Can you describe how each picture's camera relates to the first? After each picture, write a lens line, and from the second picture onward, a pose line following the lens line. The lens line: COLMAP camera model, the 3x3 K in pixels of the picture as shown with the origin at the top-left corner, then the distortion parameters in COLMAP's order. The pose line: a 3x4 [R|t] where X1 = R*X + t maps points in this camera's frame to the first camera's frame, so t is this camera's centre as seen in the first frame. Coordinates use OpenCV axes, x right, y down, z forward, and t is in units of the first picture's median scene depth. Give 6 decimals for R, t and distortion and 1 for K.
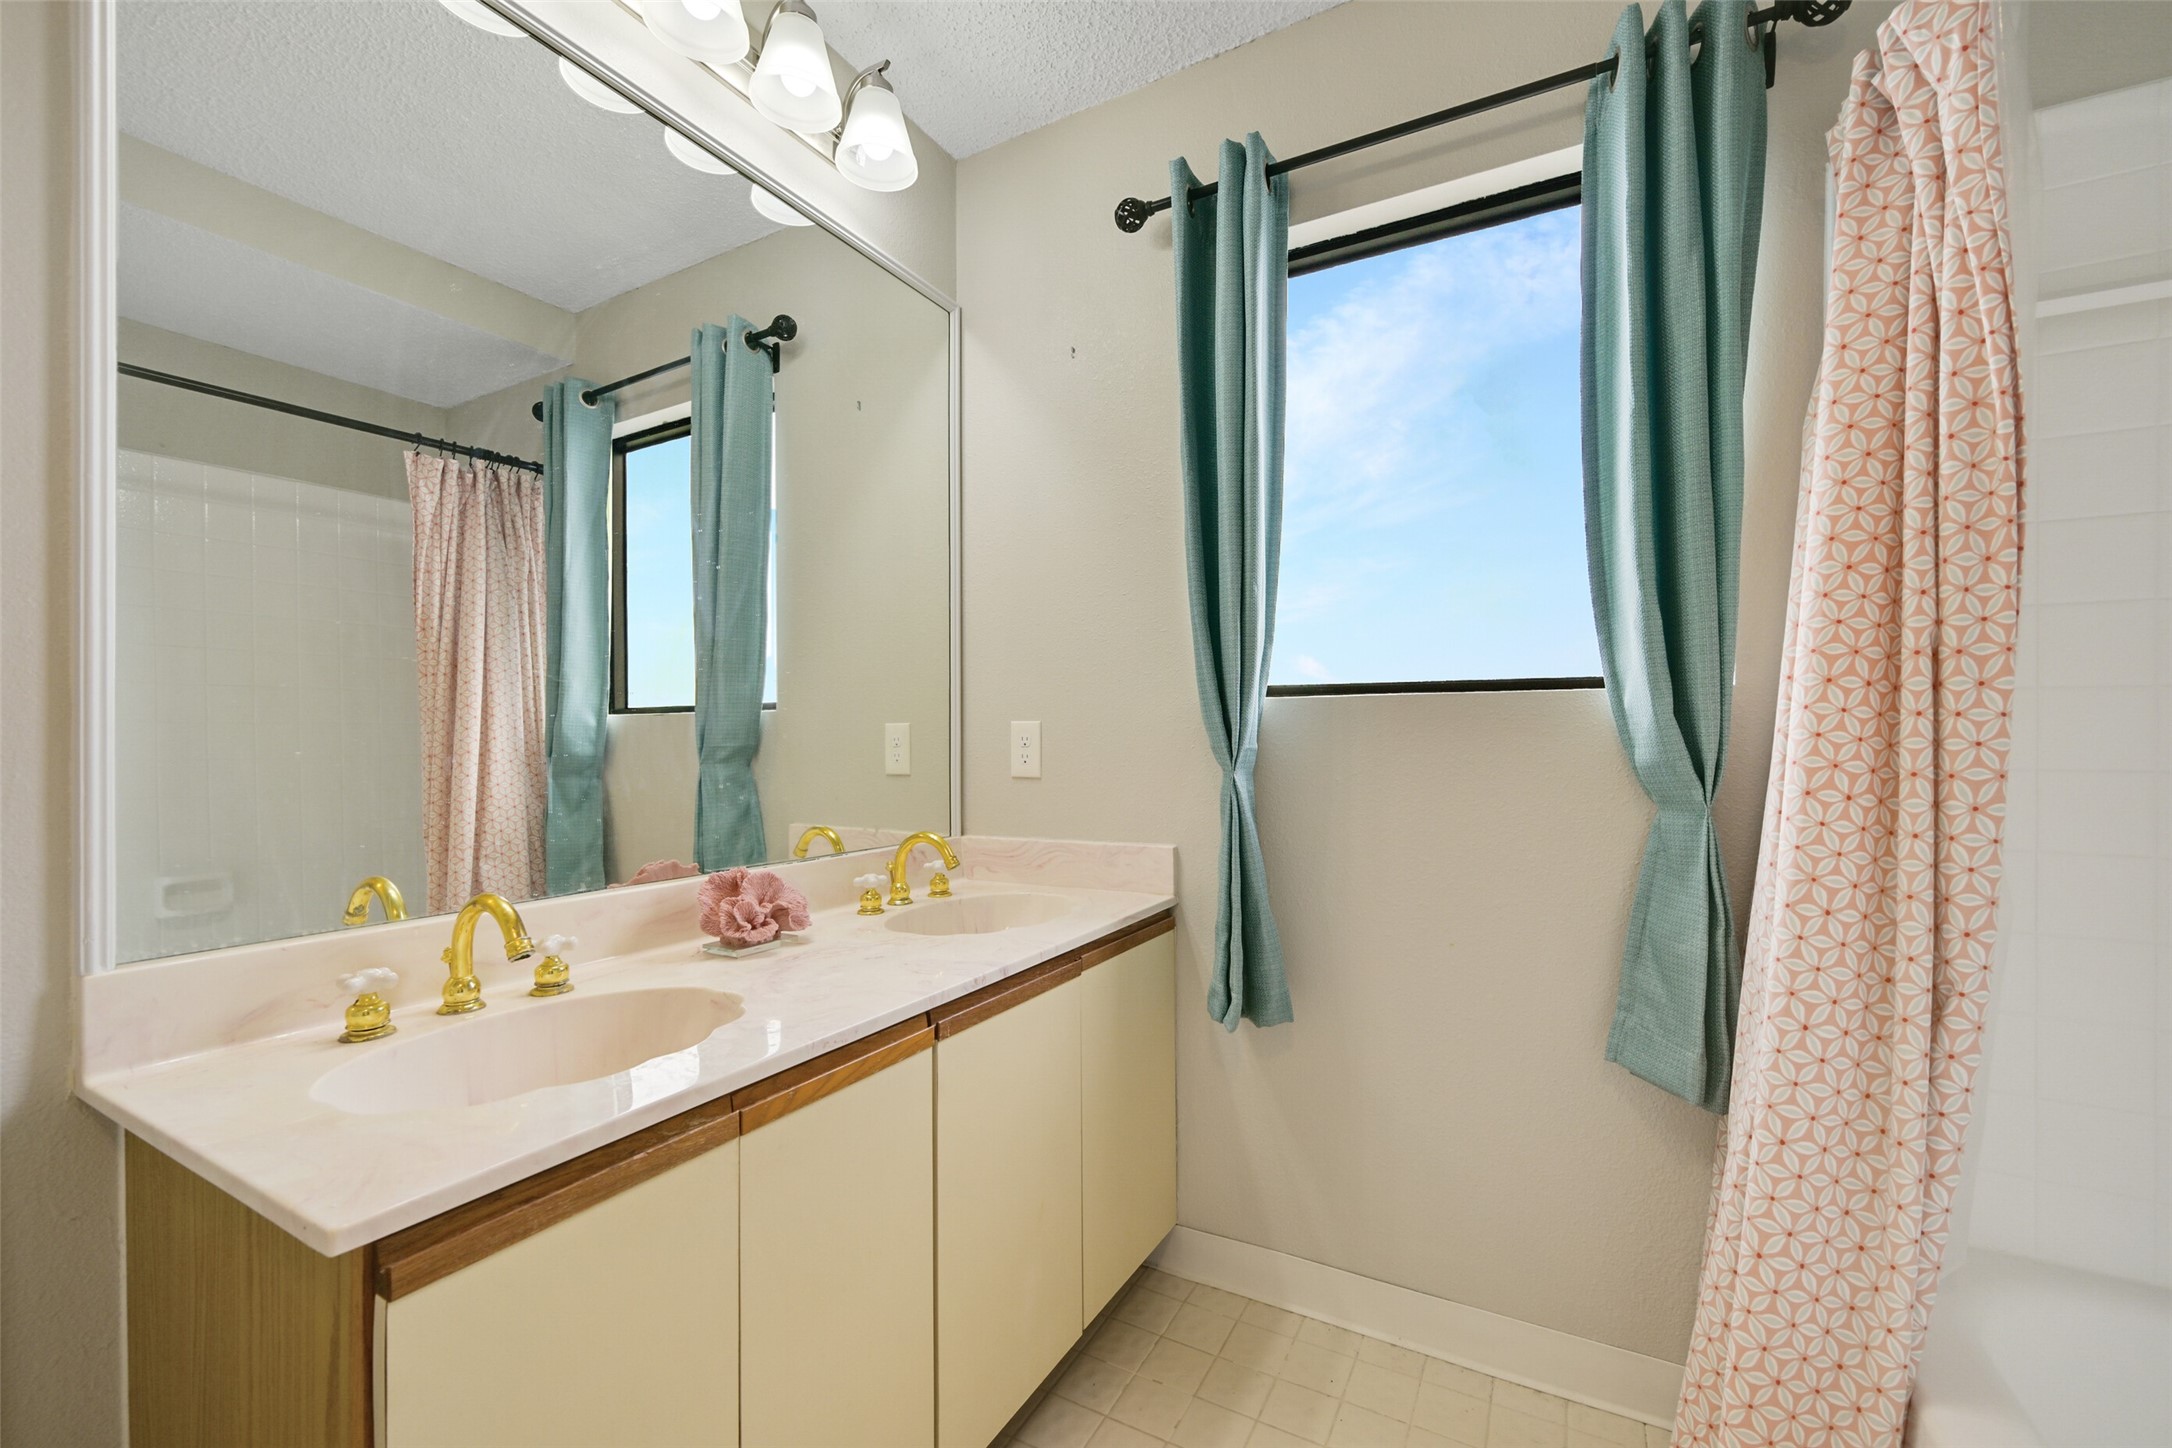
lens RADIAL K [[853.2, 0, 1091.9], [0, 853.2, 731.1], [0, 0, 1]] dist [0.000375, -0.000133]
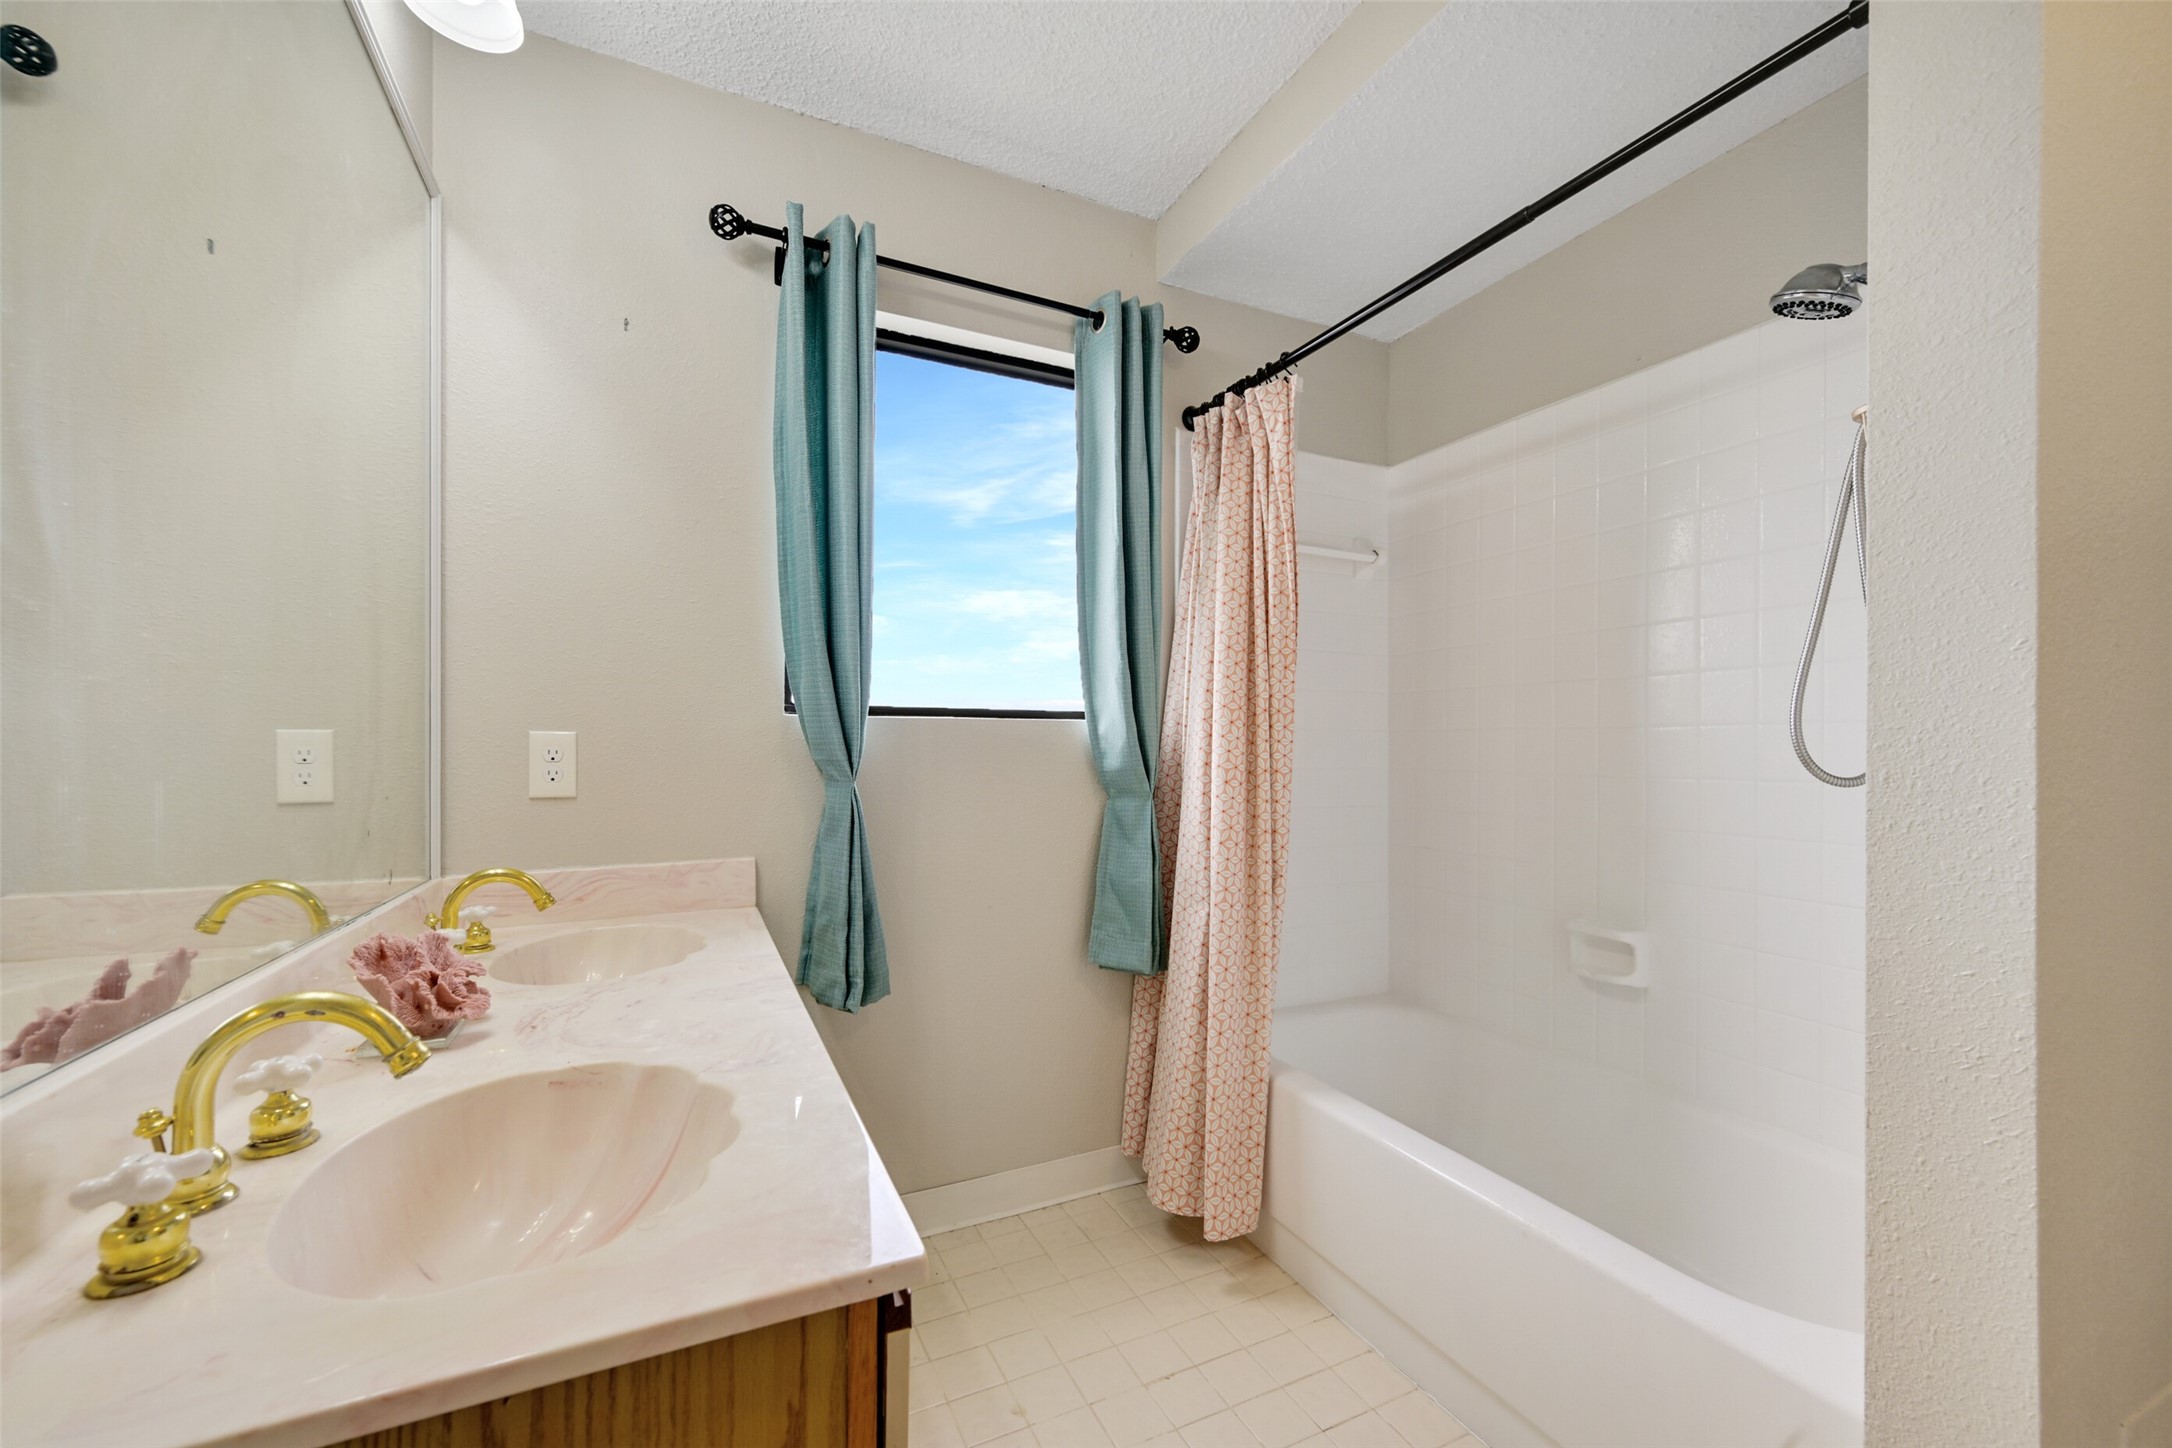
lens RADIAL K [[853.2, 0, 1099.1], [0, 853.2, 737.5], [0, 0, 1]] dist [0.000375, -0.000133]
pose [[0.591238, 0.012584, 0.806399, -0.613445], [-0.009755, 0.999917, -0.008452, -0.005136], [-0.806438, -0.002869, 0.591312, 0.085432]]
